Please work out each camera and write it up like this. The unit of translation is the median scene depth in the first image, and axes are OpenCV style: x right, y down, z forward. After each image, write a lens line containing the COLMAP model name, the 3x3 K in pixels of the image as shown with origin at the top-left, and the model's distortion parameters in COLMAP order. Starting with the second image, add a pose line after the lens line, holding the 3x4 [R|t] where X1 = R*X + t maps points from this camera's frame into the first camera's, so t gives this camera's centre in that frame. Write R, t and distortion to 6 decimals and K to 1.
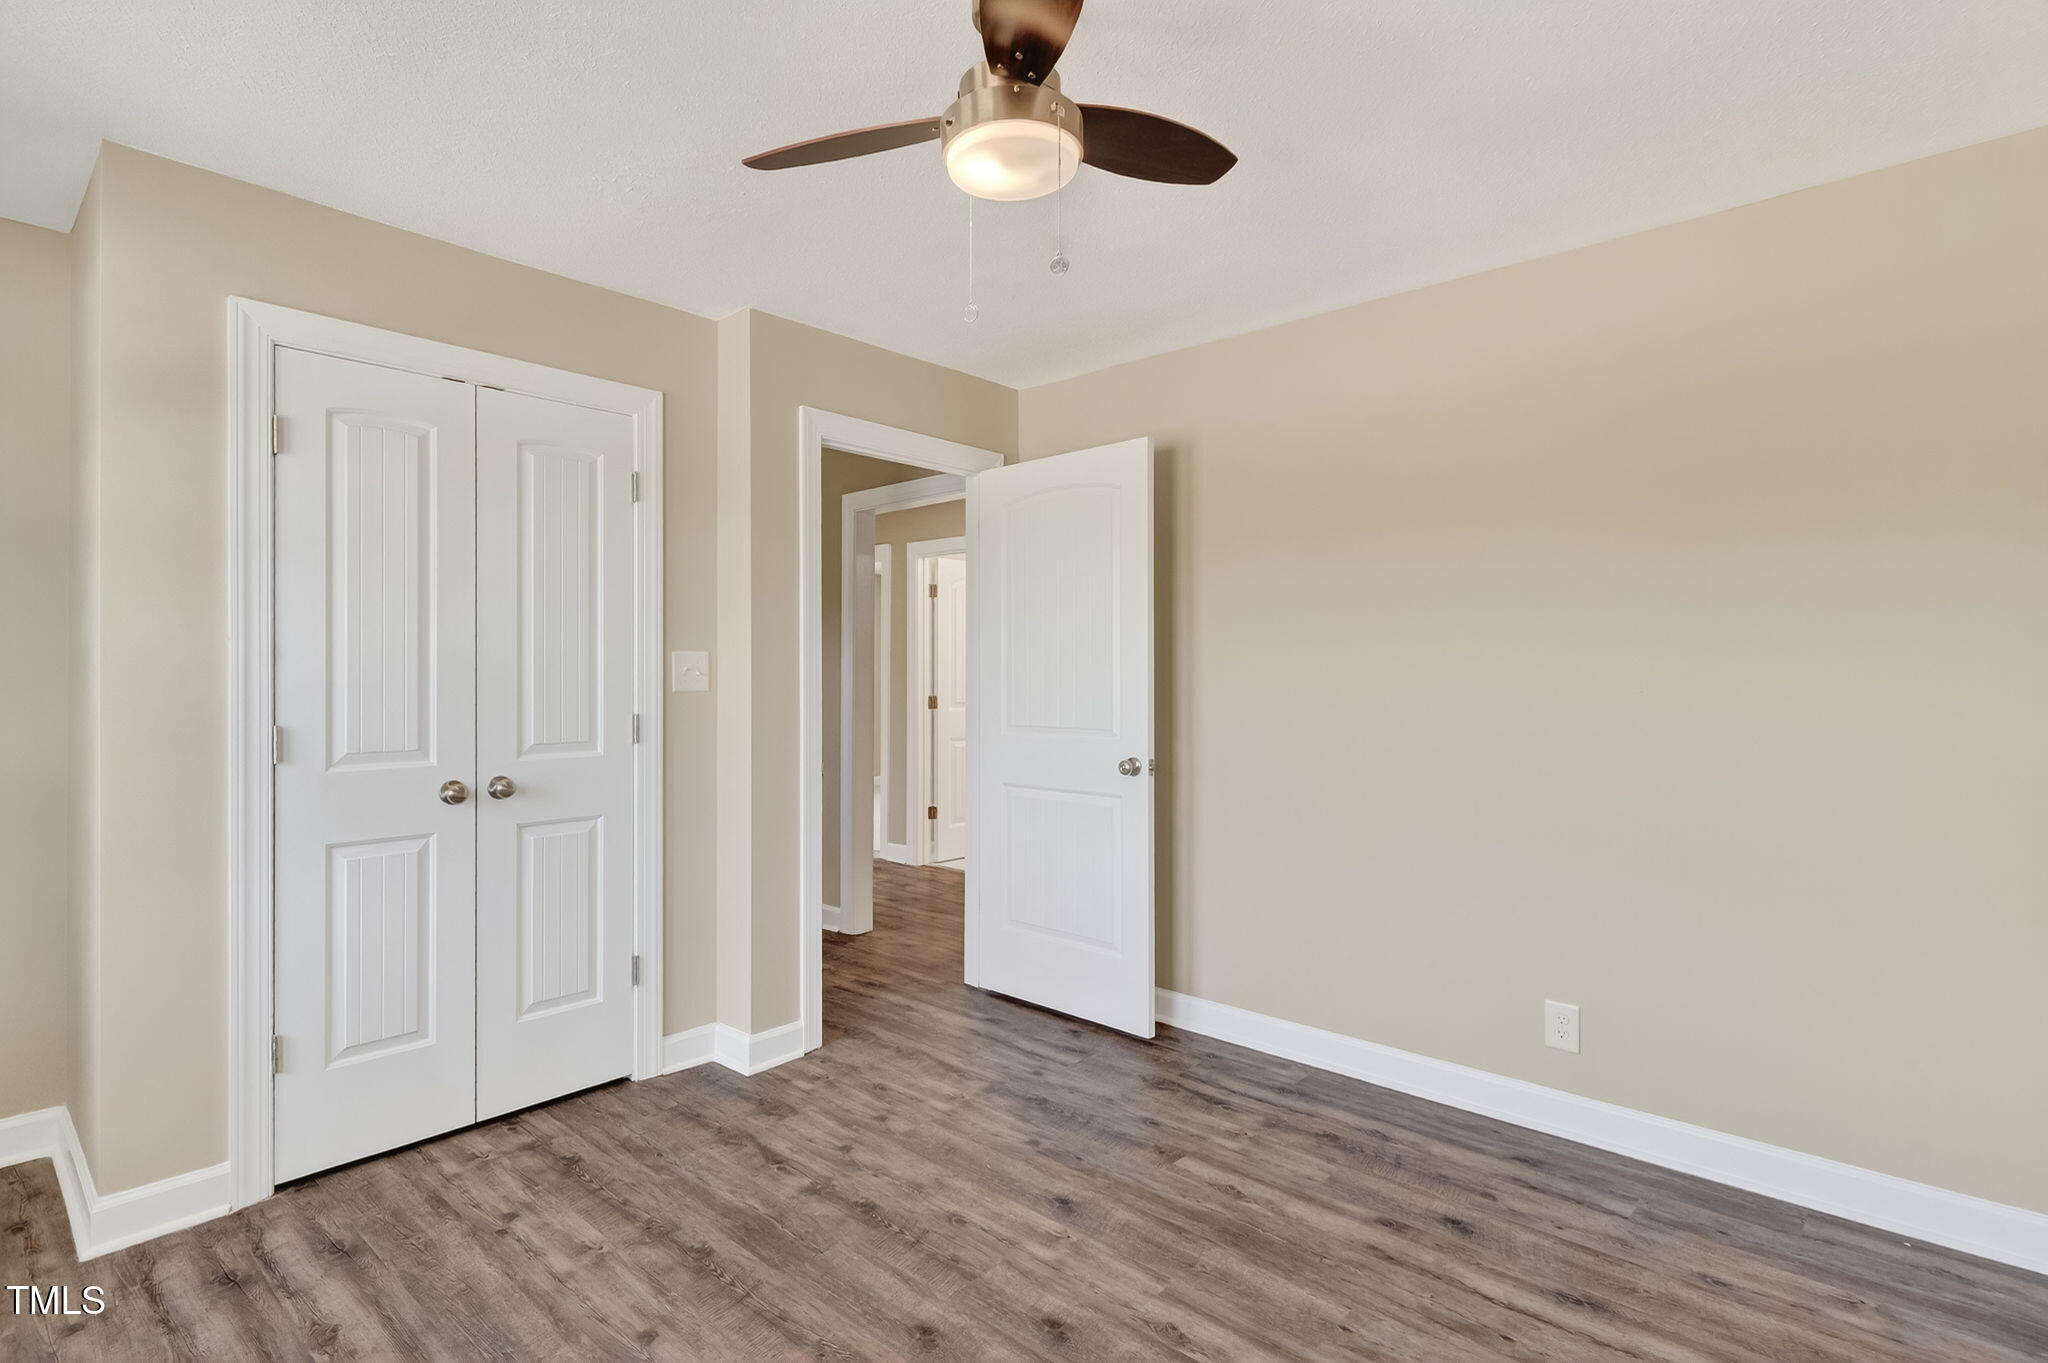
lens RADIAL K [[990.3, 0, 1010.8], [0, 990.3, 676.0], [0, 0, 1]] dist [-0.002118, -0.000933]
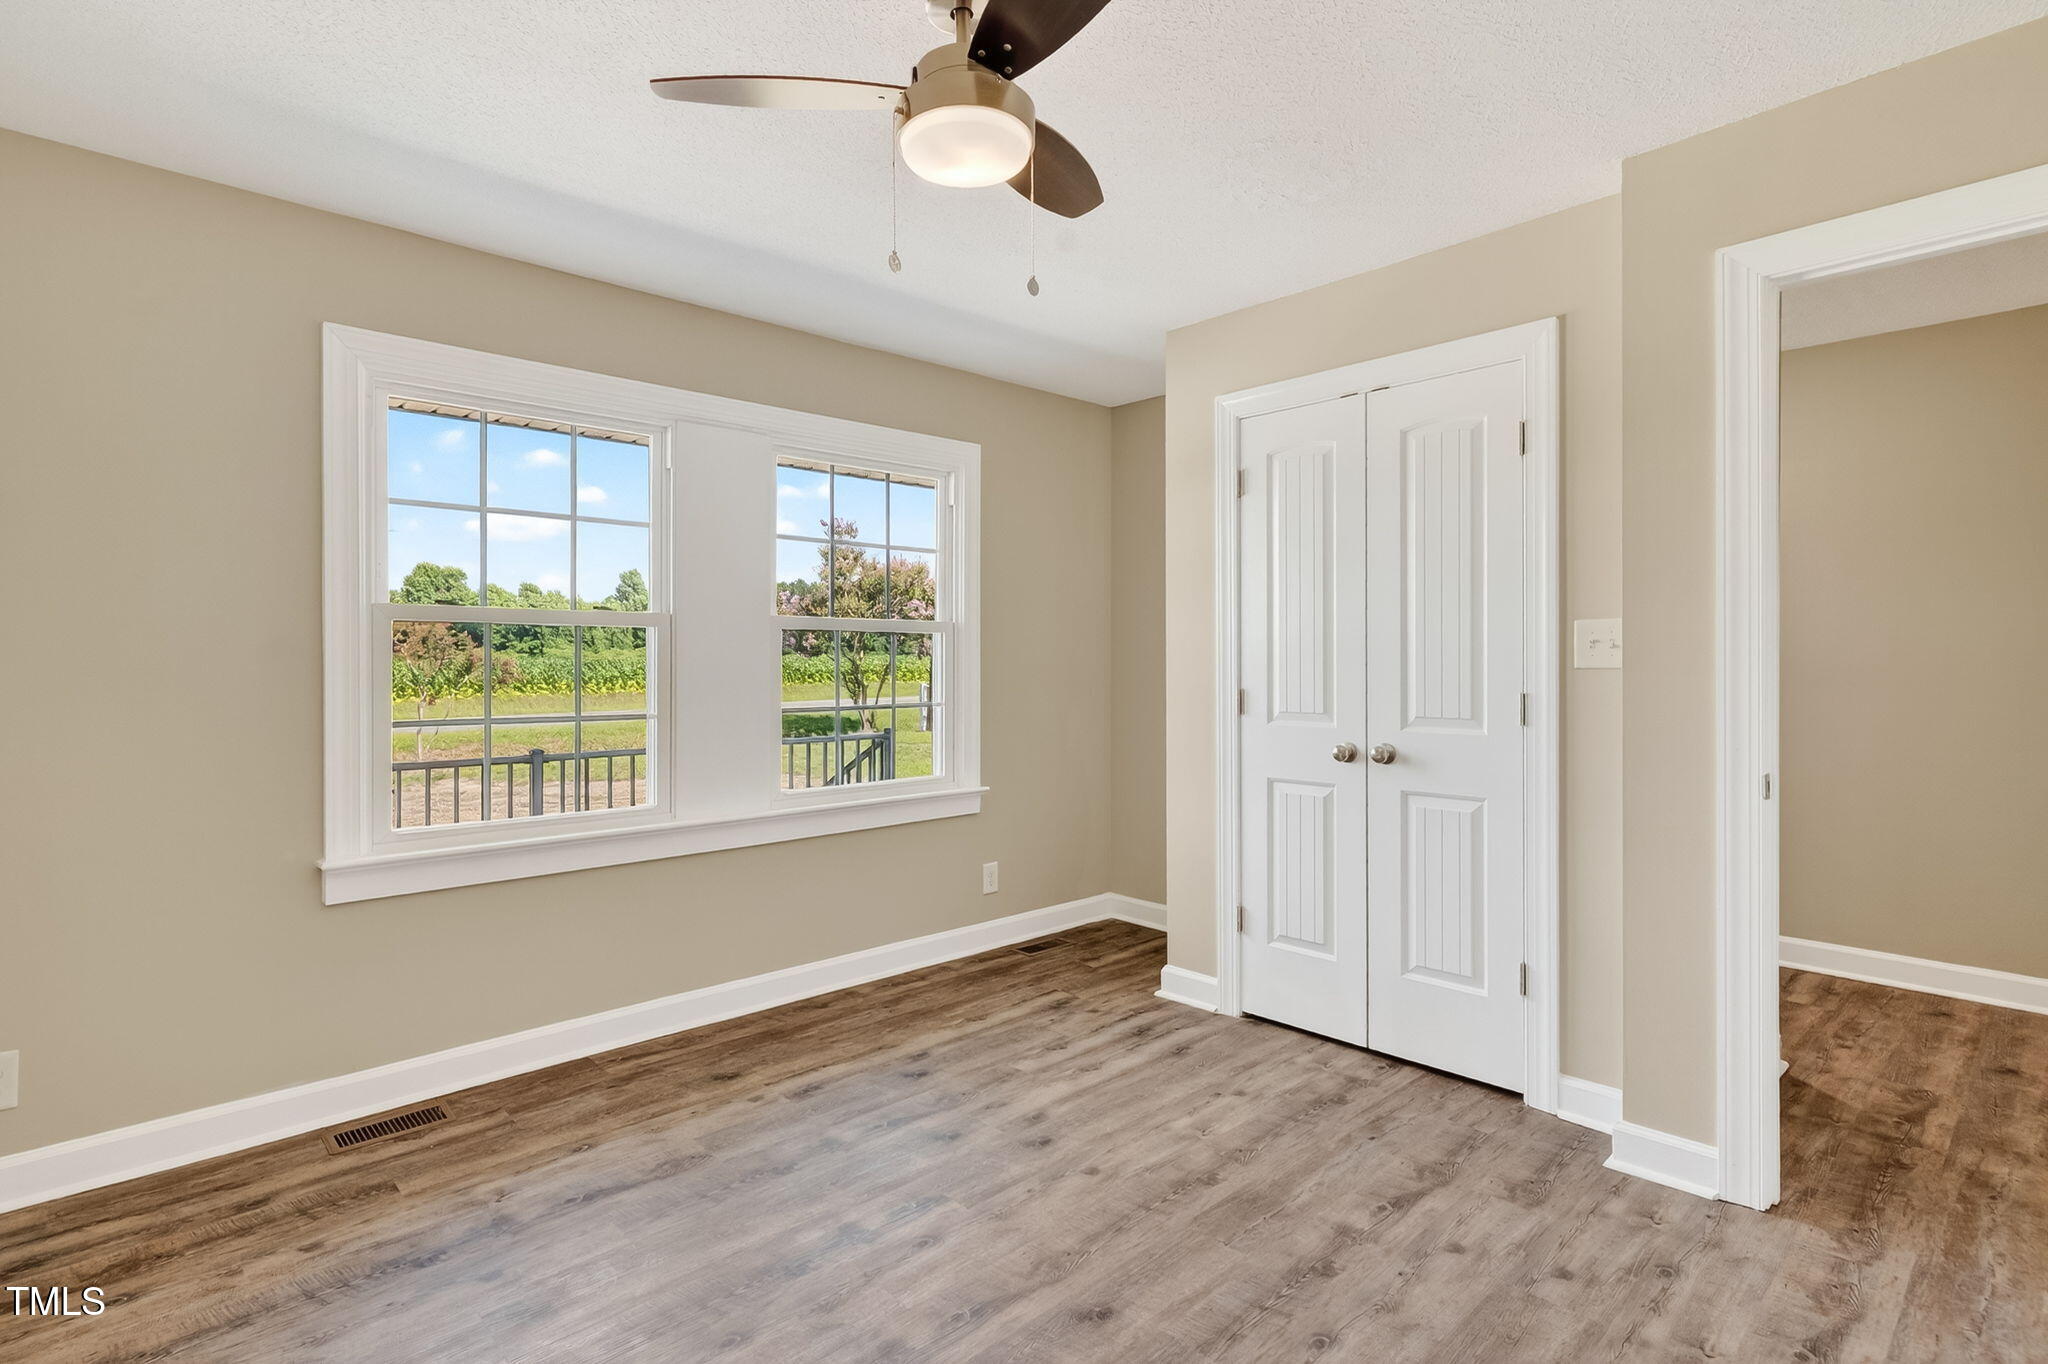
lens RADIAL K [[990.3, 0, 975.2], [0, 990.3, 668.4], [0, 0, 1]] dist [-0.002118, -0.000933]
pose [[-0.100696, 0.009916, -0.994868, 0.651693], [0.009275, 0.999916, 0.009028, 0.004769], [0.994874, -0.008318, -0.100780, 0.703080]]
